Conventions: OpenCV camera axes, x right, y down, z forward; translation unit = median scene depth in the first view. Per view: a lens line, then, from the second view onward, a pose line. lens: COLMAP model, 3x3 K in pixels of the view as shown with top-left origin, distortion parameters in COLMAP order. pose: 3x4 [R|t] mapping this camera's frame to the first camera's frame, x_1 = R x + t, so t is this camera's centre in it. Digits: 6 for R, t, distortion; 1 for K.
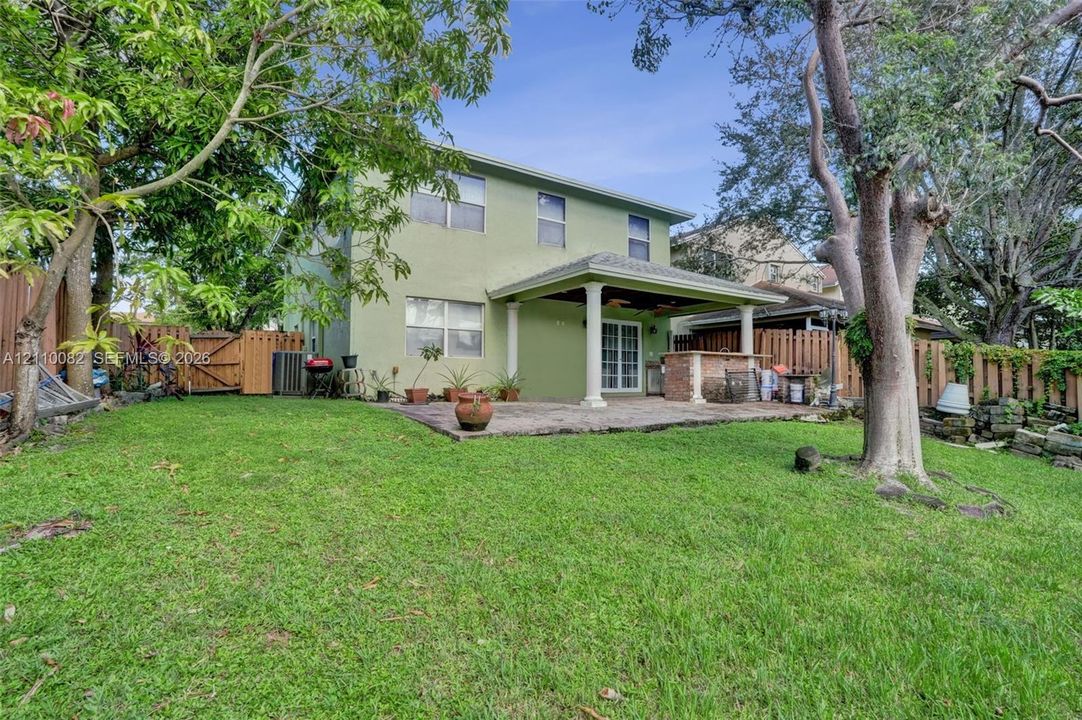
lens RADIAL K [[507.9, 0, 543.9], [0, 507.9, 362.3], [0, 0, 1]] dist [-0.053177, 0.022724]
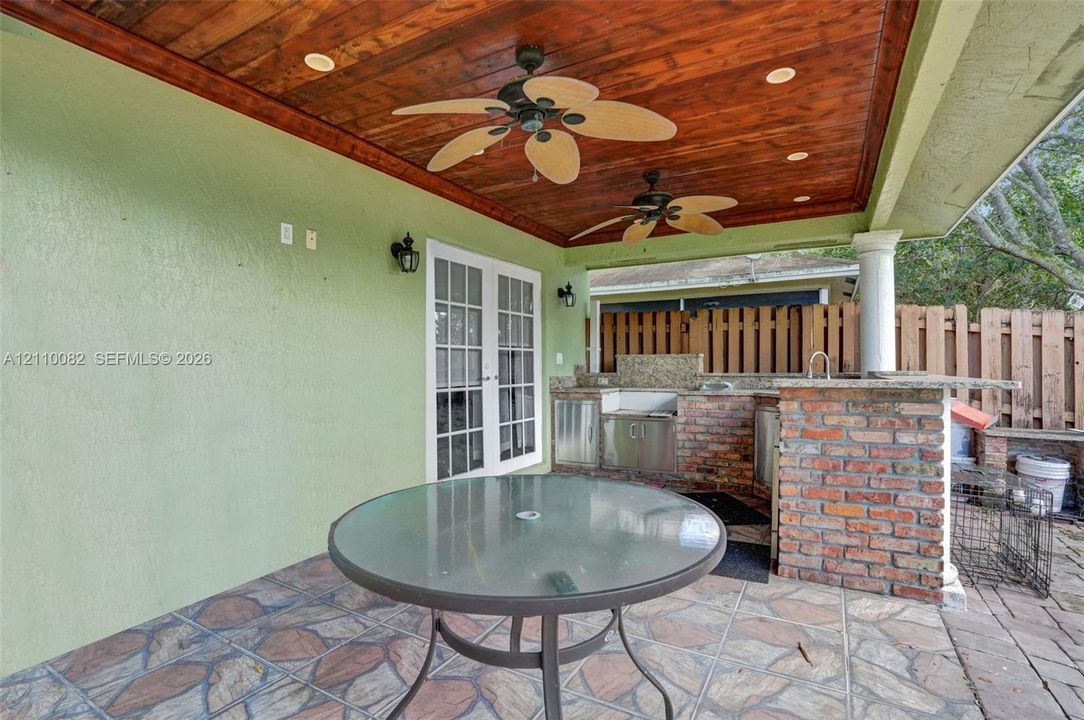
lens RADIAL K [[508.8, 0, 544.9], [0, 508.8, 362.3], [0, 0, 1]] dist [-0.053177, 0.022724]
pose [[0.884285, -0.007176, 0.466893, 0.022713], [-0.009578, 0.999393, 0.033502, -0.027136], [-0.466850, -0.034097, 0.883679, 0.685415]]
